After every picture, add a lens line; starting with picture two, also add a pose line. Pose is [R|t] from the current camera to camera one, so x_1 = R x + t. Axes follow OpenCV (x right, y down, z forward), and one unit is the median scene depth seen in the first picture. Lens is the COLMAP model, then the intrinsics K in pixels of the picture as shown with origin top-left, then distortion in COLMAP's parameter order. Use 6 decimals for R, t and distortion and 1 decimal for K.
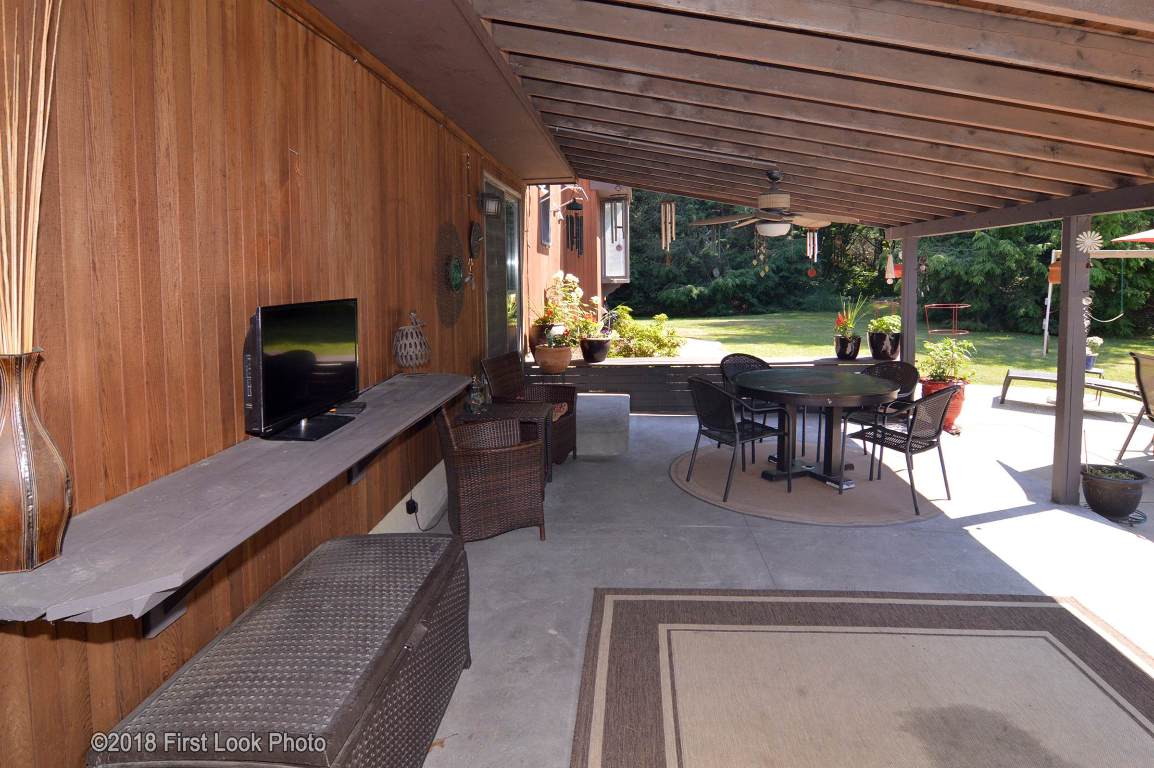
lens RADIAL K [[633.2, 0, 583.7], [0, 633.2, 379.6], [0, 0, 1]] dist [-0.005120, -0.018612]
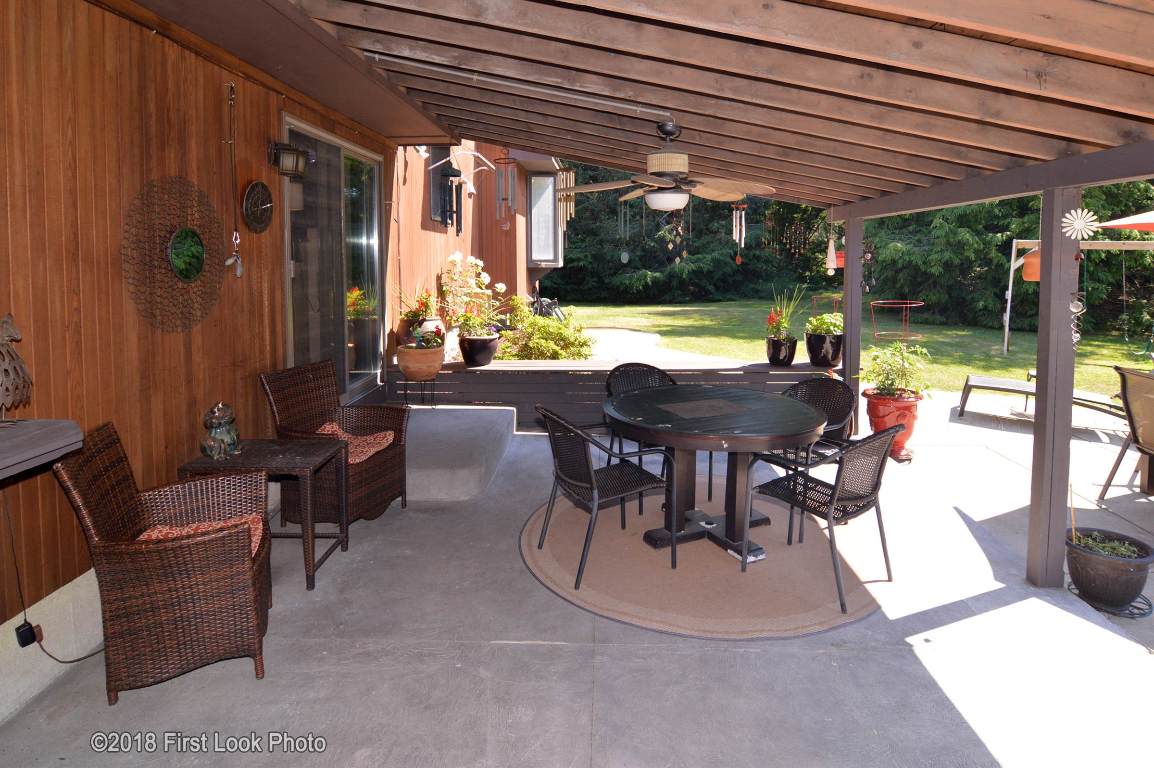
lens RADIAL K [[677.2, 0, 580.1], [0, 677.2, 364.6], [0, 0, 1]] dist [-0.000538, -0.029994]
pose [[0.997257, 0.006722, 0.073705, 0.089635], [-0.006160, 0.999950, -0.007851, -0.024398], [-0.073754, 0.007376, 0.997249, 0.136433]]
